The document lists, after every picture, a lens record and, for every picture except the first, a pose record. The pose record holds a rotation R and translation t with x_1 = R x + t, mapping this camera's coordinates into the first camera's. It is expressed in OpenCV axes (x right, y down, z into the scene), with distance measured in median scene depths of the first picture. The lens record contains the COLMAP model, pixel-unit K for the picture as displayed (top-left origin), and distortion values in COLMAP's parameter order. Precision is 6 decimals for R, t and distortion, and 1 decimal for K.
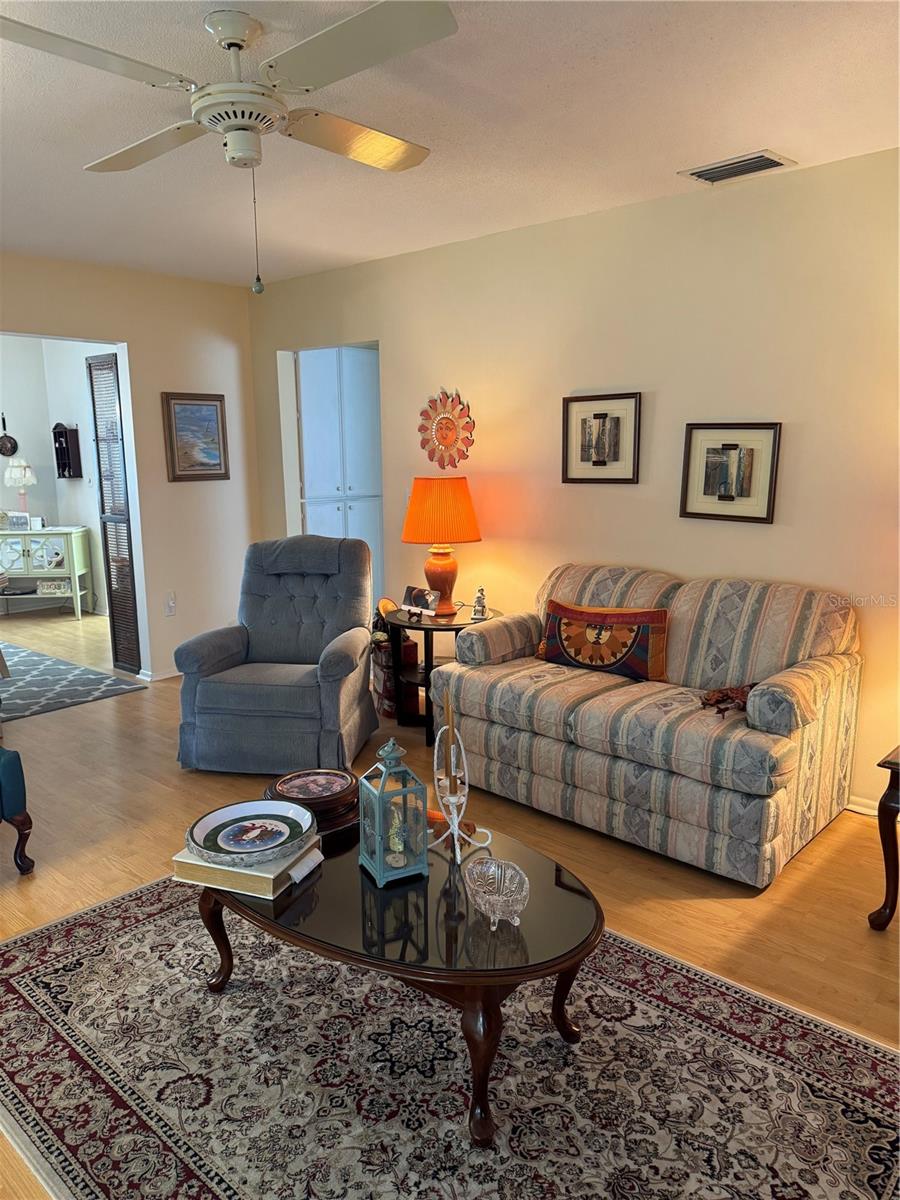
lens RADIAL K [[839.9, 0, 450.0], [0, 839.9, 600.0], [0, 0, 1]] dist [0.004530, 0.002300]
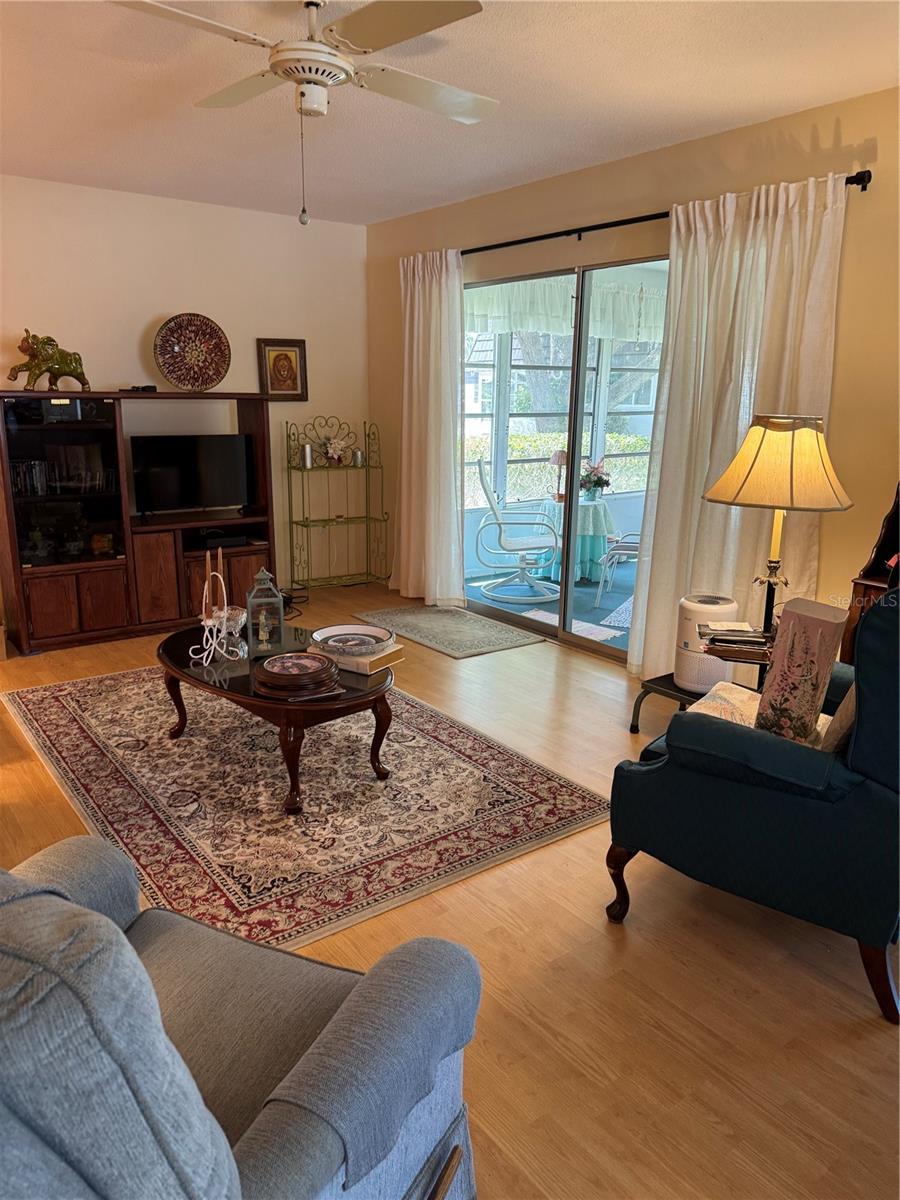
lens RADIAL K [[839.9, 0, 450.0], [0, 839.9, 600.0], [0, 0, 1]] dist [0.004530, 0.002300]
pose [[-0.980483, -0.060779, 0.186972, -0.597194], [0.021894, 0.911342, 0.411067, -0.343484], [-0.195380, 0.407138, -0.892225, 1.997652]]
